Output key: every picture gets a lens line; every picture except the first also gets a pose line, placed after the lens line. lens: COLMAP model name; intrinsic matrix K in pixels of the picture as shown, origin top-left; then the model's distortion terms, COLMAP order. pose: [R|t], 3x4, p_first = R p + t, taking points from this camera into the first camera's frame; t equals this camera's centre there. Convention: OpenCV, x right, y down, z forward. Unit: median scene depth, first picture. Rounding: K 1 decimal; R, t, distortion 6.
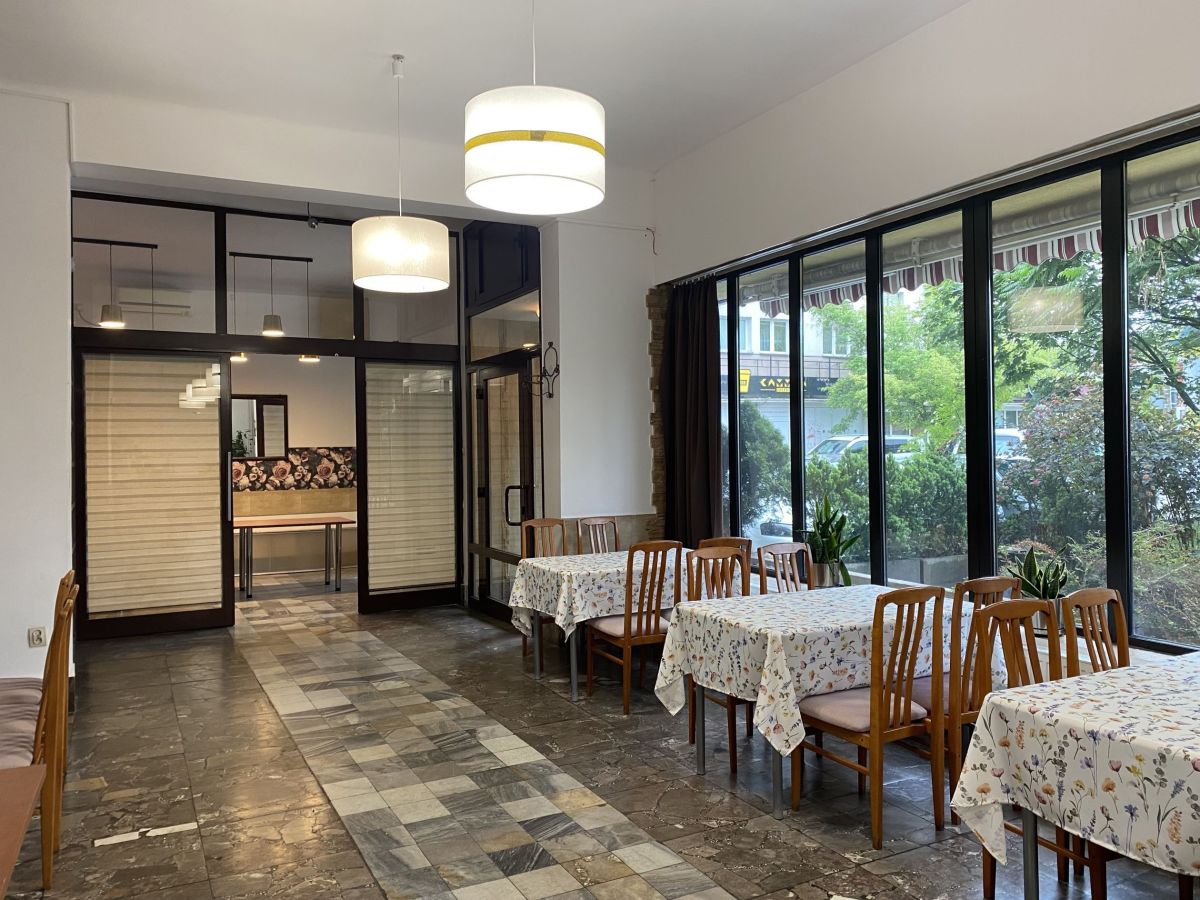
lens RADIAL K [[904.8, 0, 586.9], [0, 904.8, 439.5], [0, 0, 1]] dist [0.042426, -0.036977]
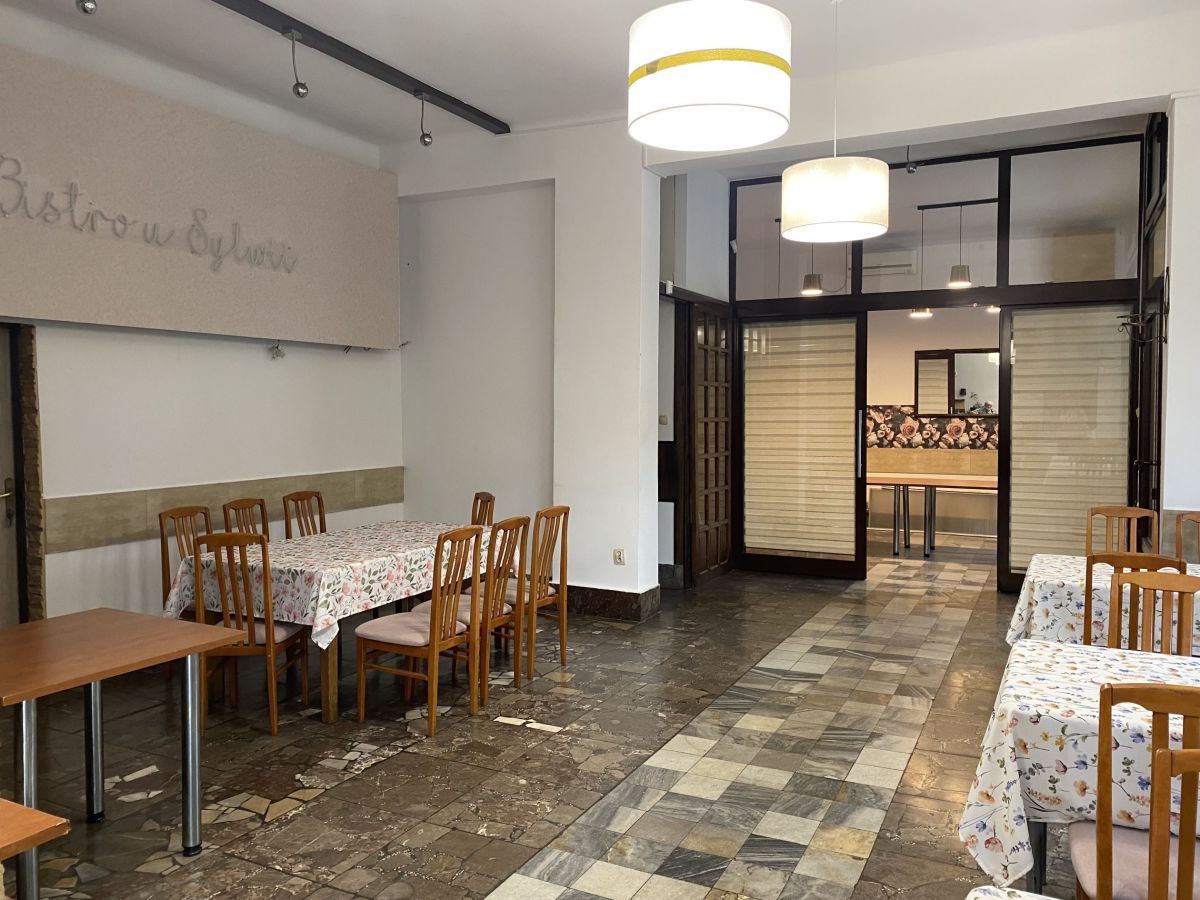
lens RADIAL K [[904.8, 0, 608.5], [0, 904.8, 430.7], [0, 0, 1]] dist [0.042426, -0.036977]
pose [[0.600595, 0.033657, -0.798845, 0.320658], [0.002397, 0.999033, 0.043894, -0.011141], [0.799550, -0.028277, 0.599934, 0.208628]]
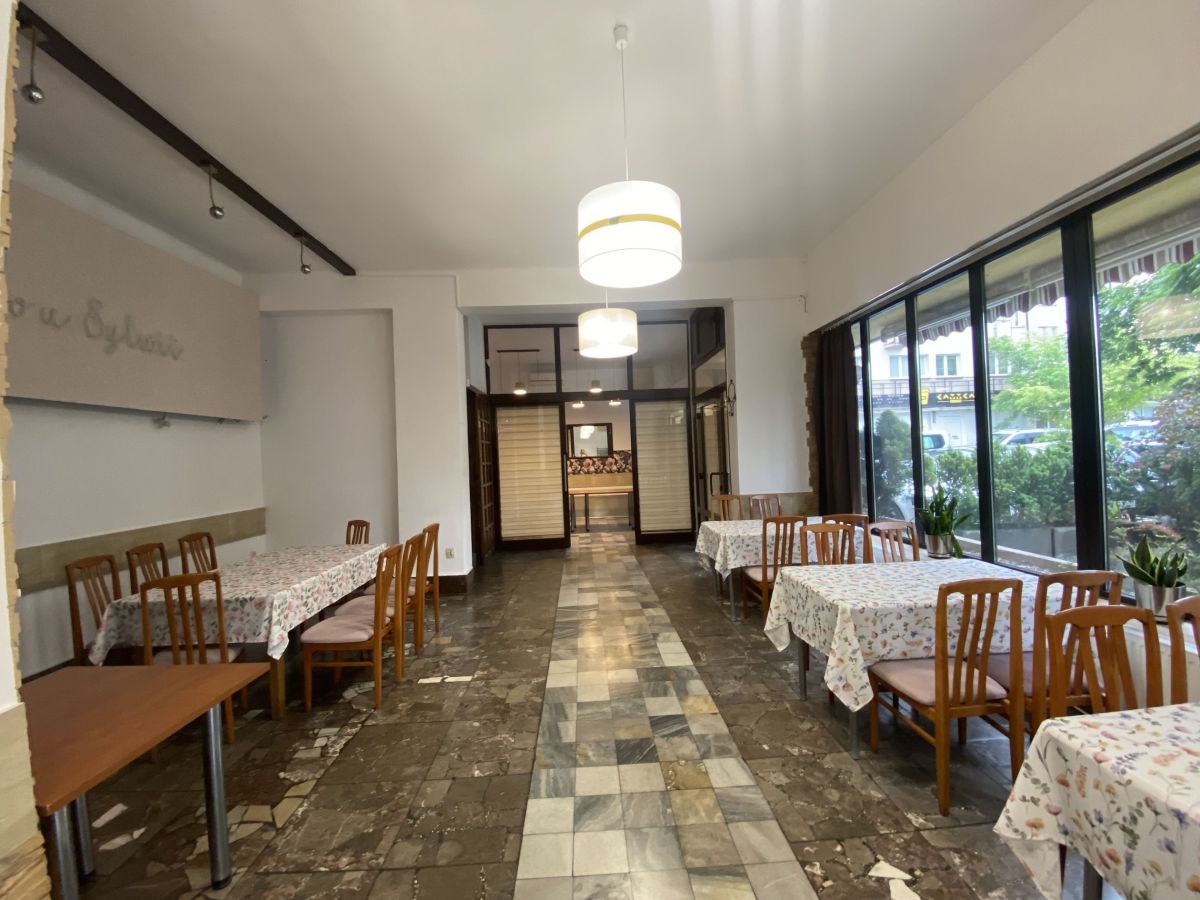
lens RADIAL K [[485.9, 0, 594.2], [0, 485.9, 447.2], [0, 0, 1]] dist [0.009643, -0.012119]
pose [[0.906389, -0.028117, -0.421507, 0.105205], [0.032557, 0.999464, 0.003339, -0.003722], [0.421187, -0.016749, 0.906819, 0.164408]]
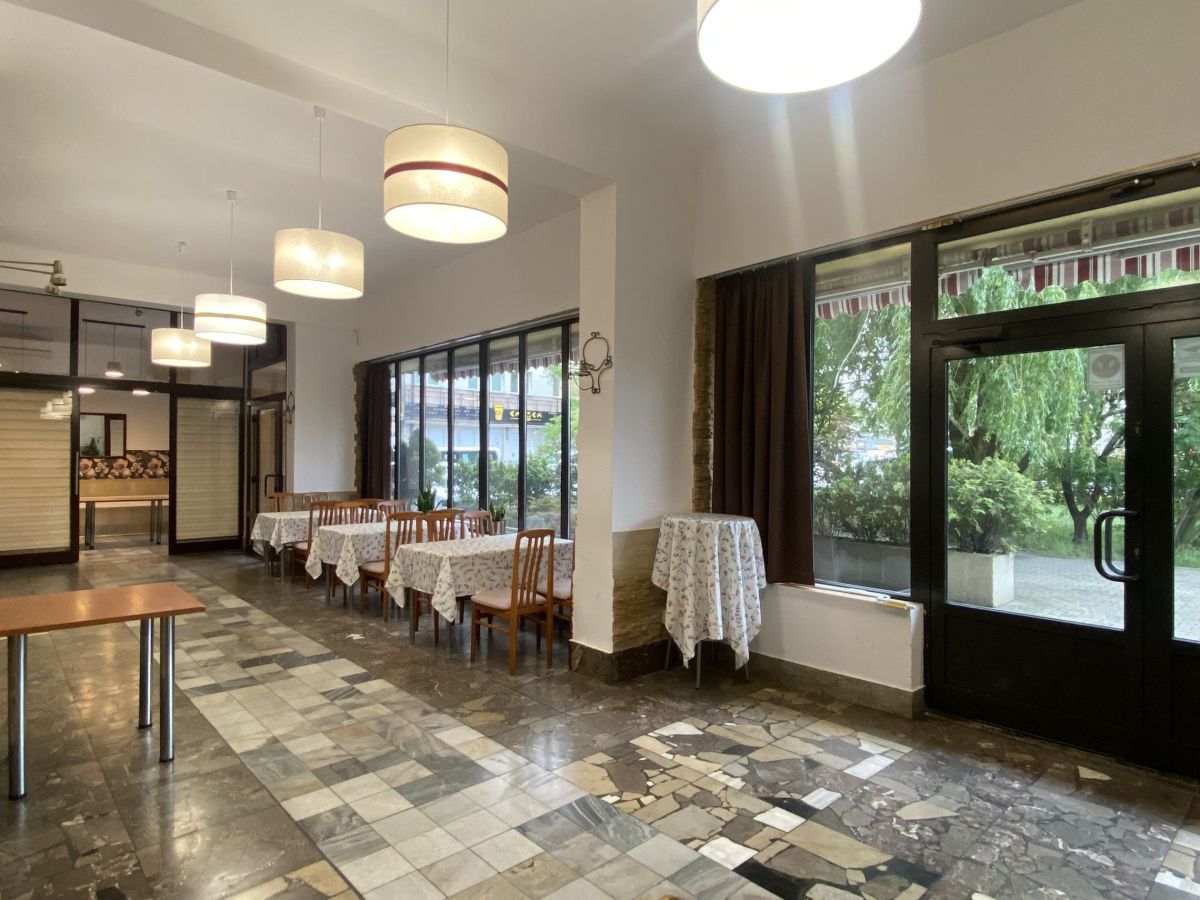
lens RADIAL K [[653.8, 0, 617.4], [0, 653.8, 449.0], [0, 0, 1]] dist [-0.024354, -0.004299]
pose [[0.950399, 0.021100, 0.310318, 0.192160], [-0.019595, 0.999776, -0.007965, 0.000026], [-0.310417, 0.001489, 0.950599, -0.434547]]
